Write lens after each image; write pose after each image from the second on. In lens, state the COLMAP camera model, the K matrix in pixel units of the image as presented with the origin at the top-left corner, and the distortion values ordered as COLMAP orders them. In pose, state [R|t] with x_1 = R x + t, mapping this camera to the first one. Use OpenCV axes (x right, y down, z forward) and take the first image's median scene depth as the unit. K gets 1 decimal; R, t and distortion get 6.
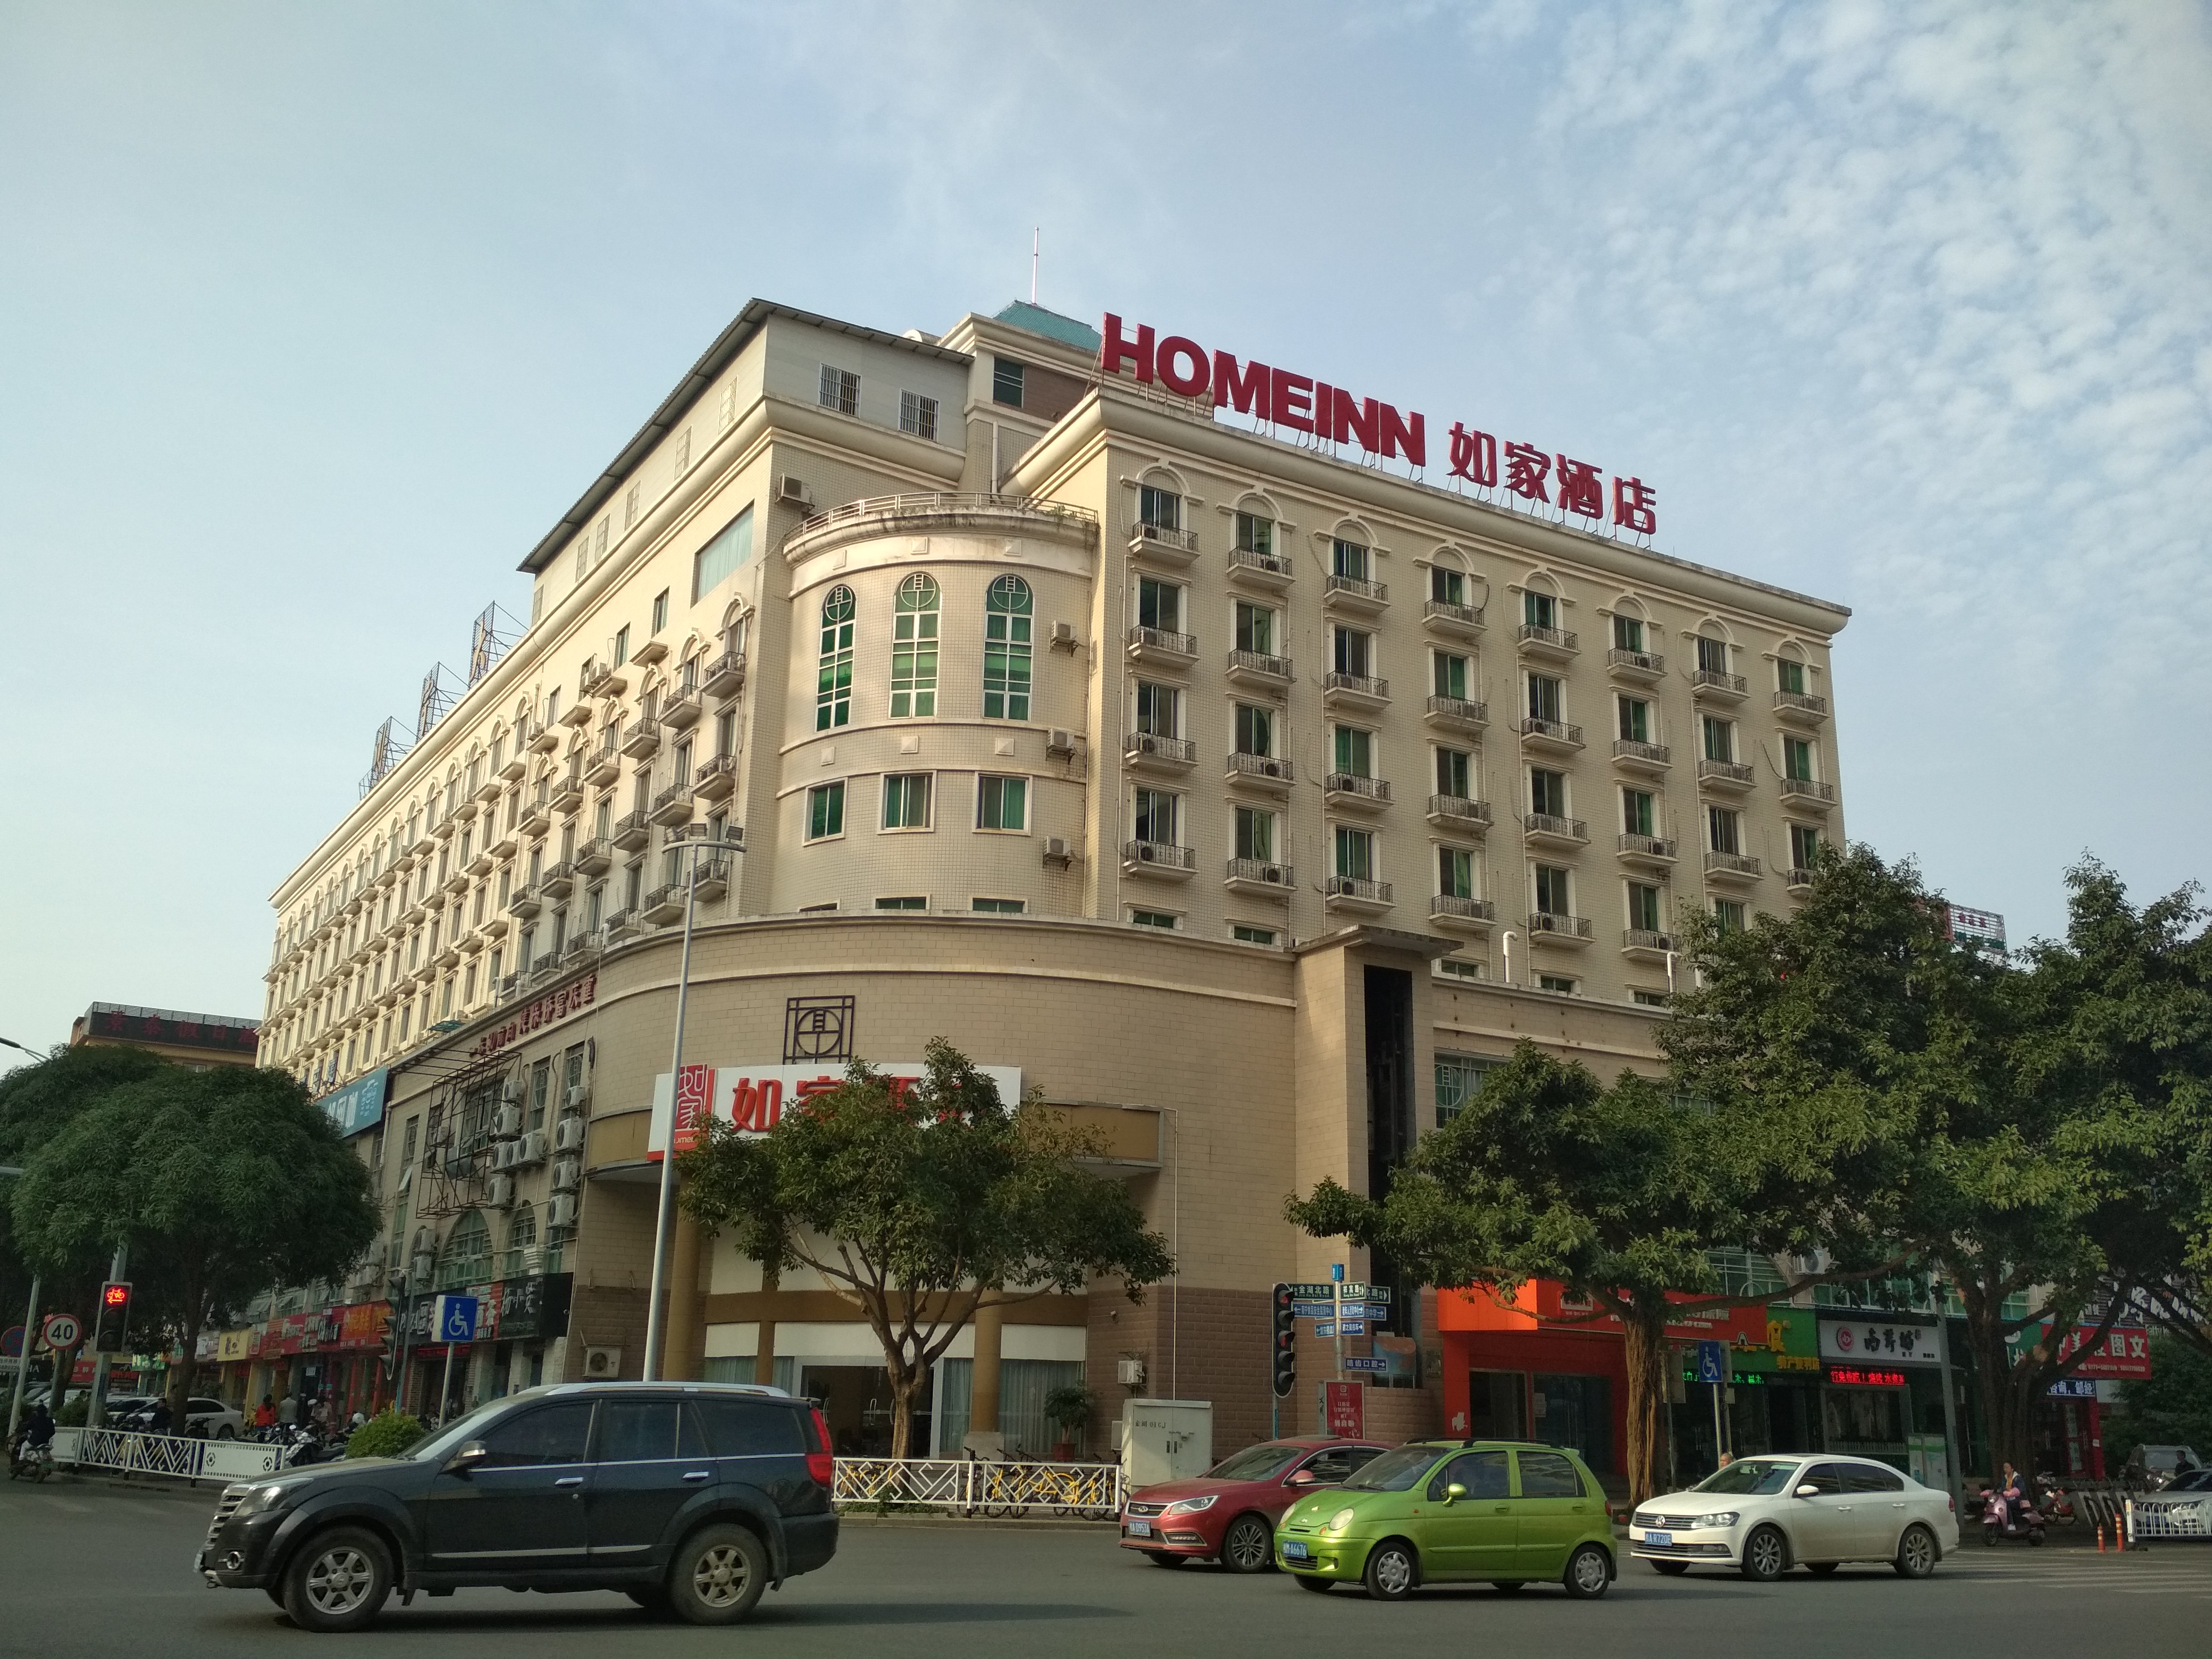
lens RADIAL K [[2023.8, 0, 1104.6], [0, 2023.8, 834.4], [0, 0, 1]] dist [0.039950, 0.000000]
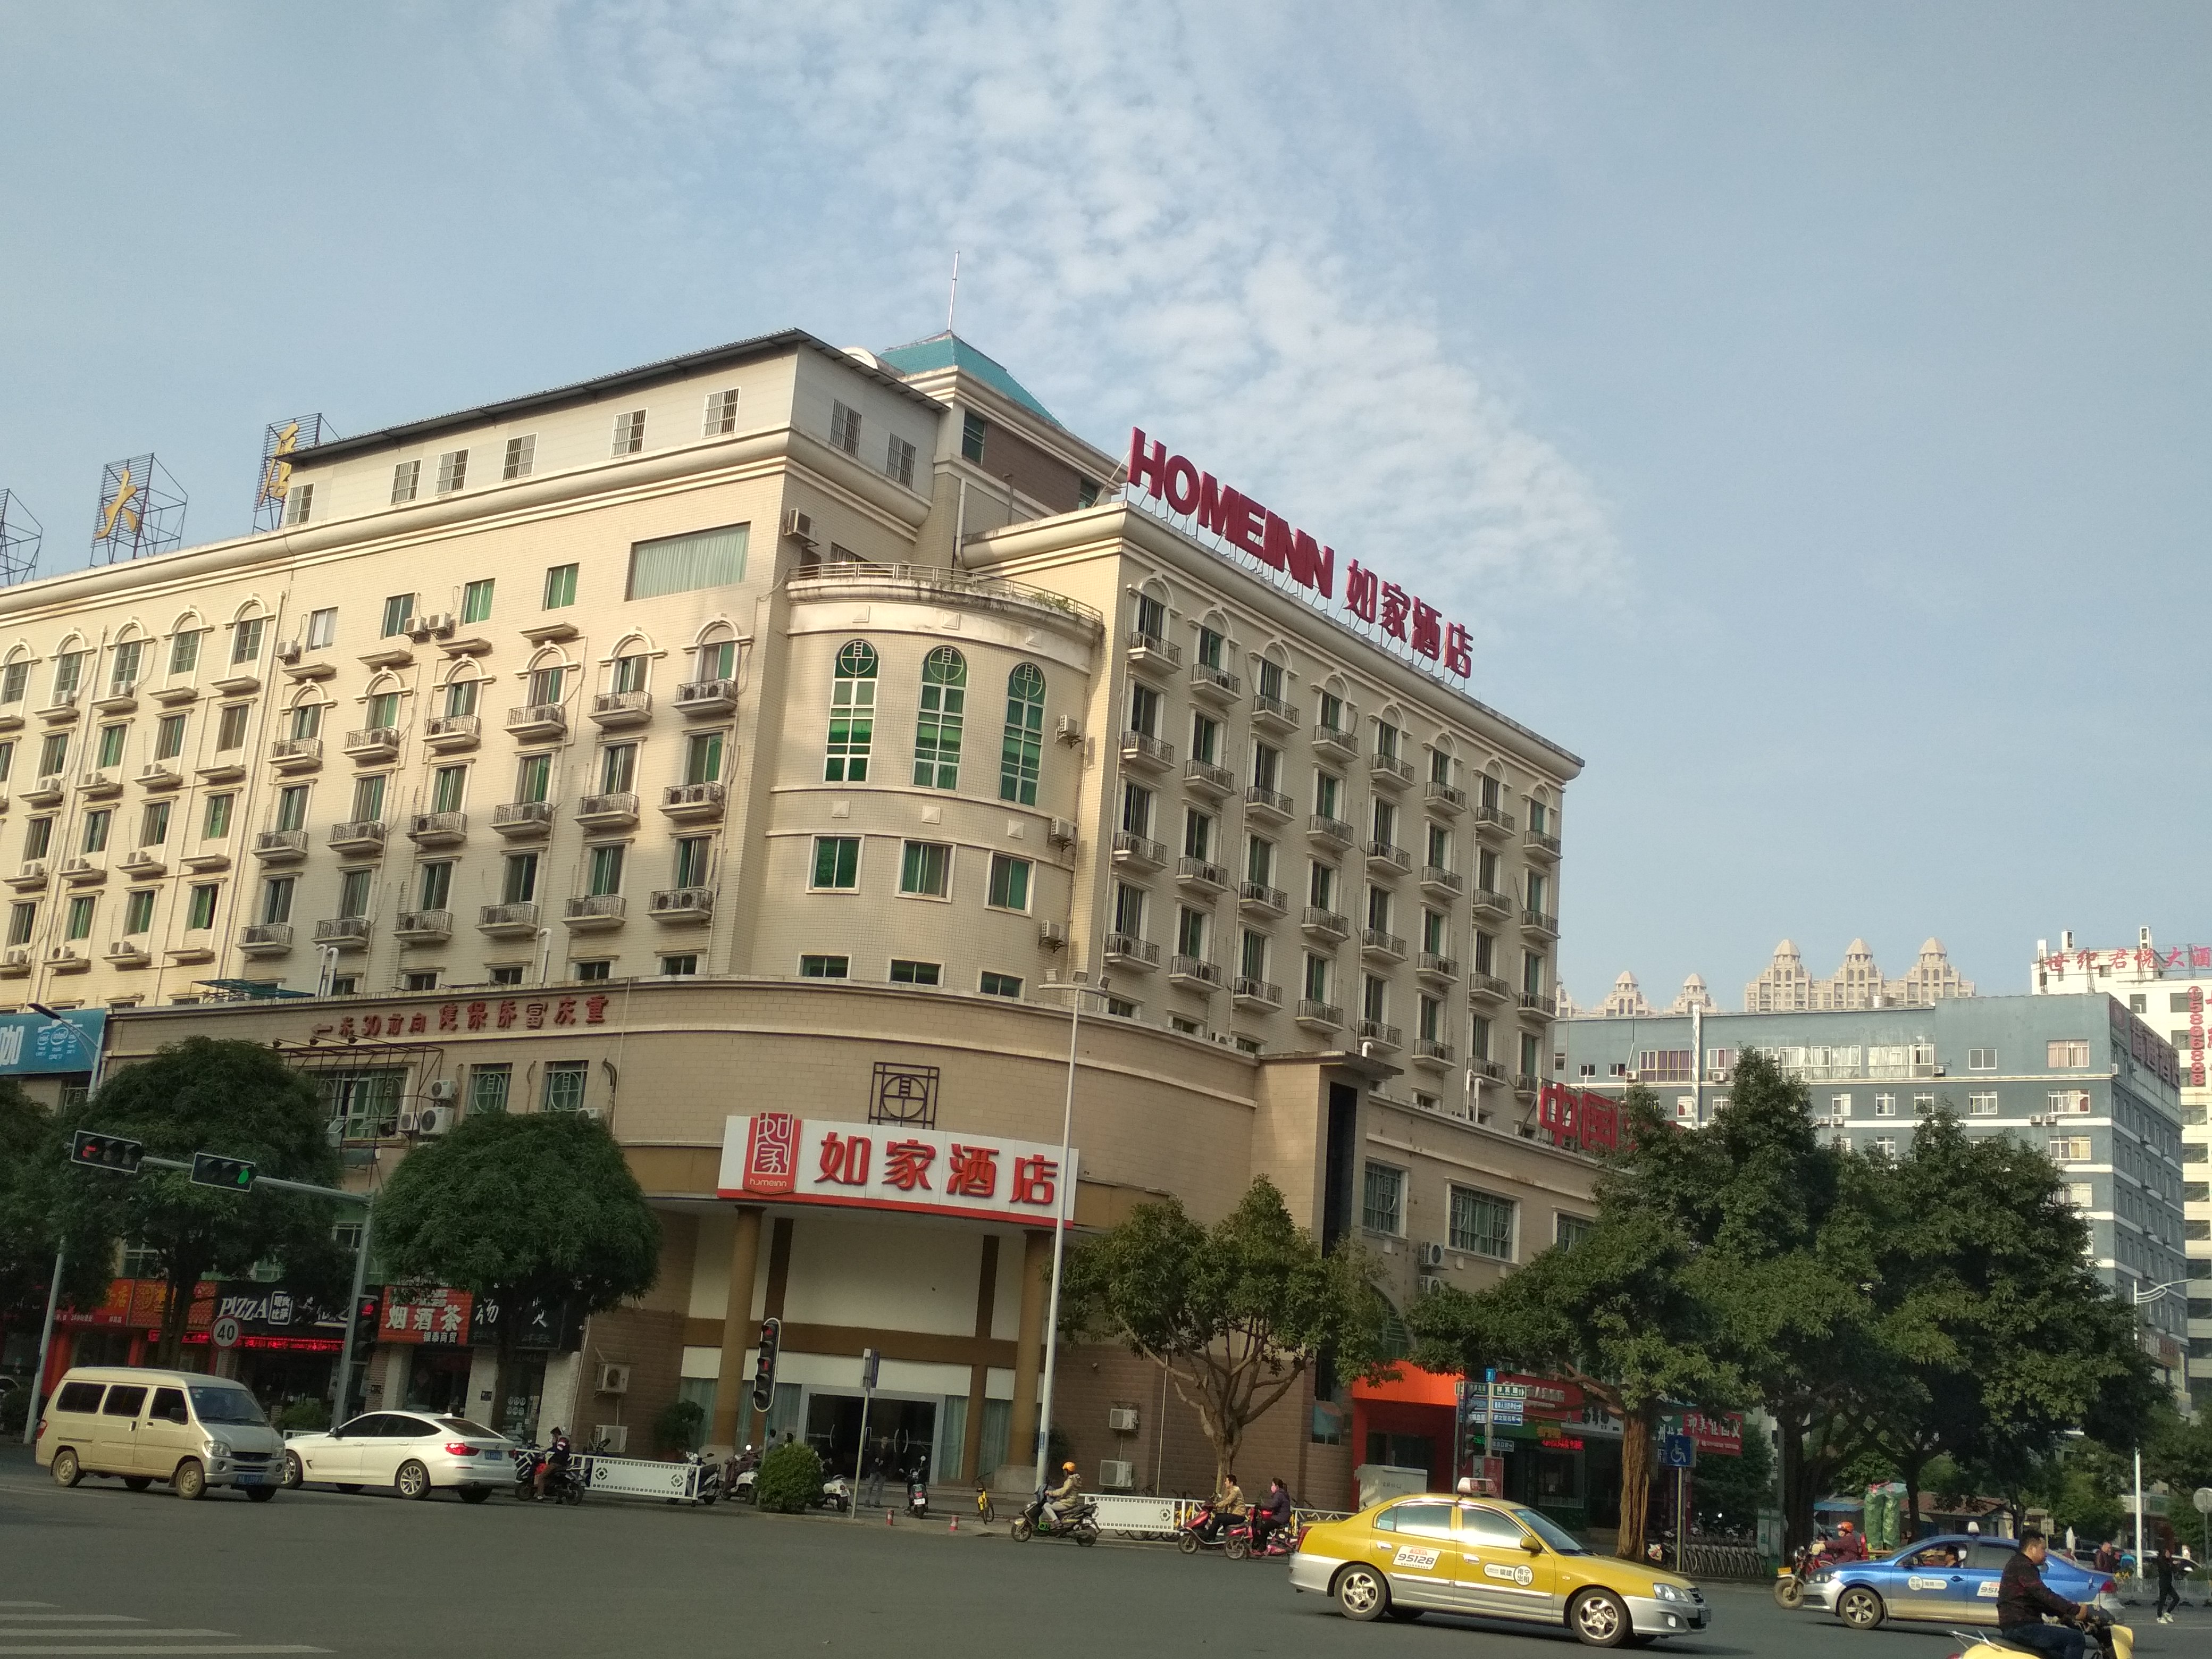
lens RADIAL K [[2621.6, 0, 1109.1], [0, 2621.6, 822.7], [0, 0, 1]] dist [0.075915, 0.000000]
pose [[0.905982, 0.141593, 0.398933, -0.536244], [-0.167607, 0.985370, 0.030900, -0.094360], [-0.388721, -0.094858, 0.916459, -0.276551]]
